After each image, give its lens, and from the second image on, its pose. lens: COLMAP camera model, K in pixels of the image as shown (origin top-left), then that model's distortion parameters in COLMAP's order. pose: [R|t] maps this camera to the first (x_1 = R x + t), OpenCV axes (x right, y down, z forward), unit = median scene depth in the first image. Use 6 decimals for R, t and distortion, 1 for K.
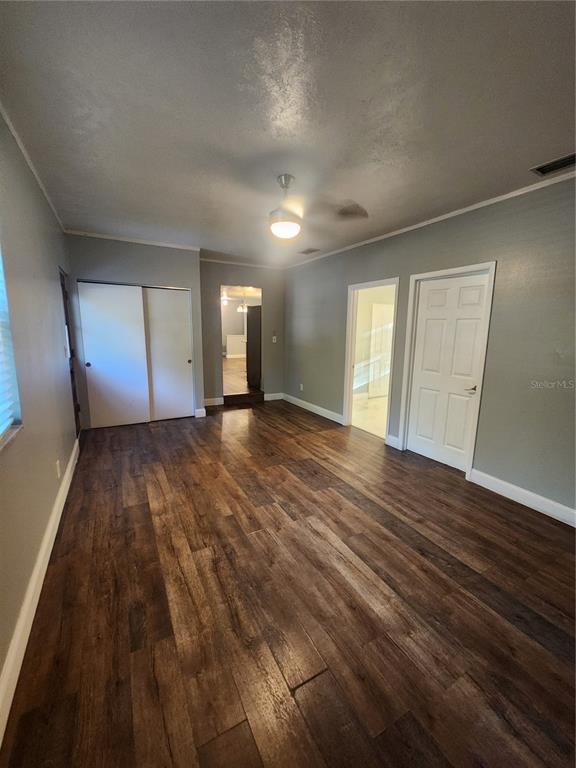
lens RADIAL K [[313.7, 0, 288.5], [0, 313.7, 381.8], [0, 0, 1]] dist [-0.002542, -0.000129]
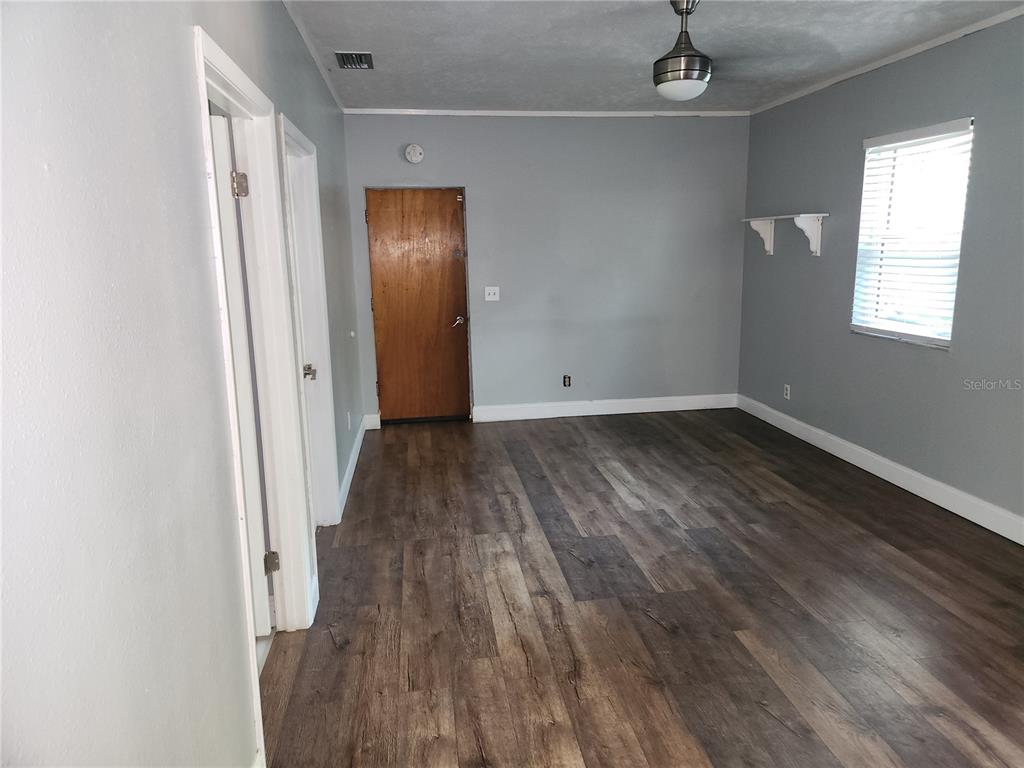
lens RADIAL K [[683.0, 0, 512.3], [0, 683.0, 382.0], [0, 0, 1]] dist [0.012294, -0.011152]
pose [[-0.937918, -0.062699, 0.341143, -0.184227], [0.067923, 0.931283, 0.357907, -0.459759], [-0.340141, 0.358859, -0.869209, 2.405640]]
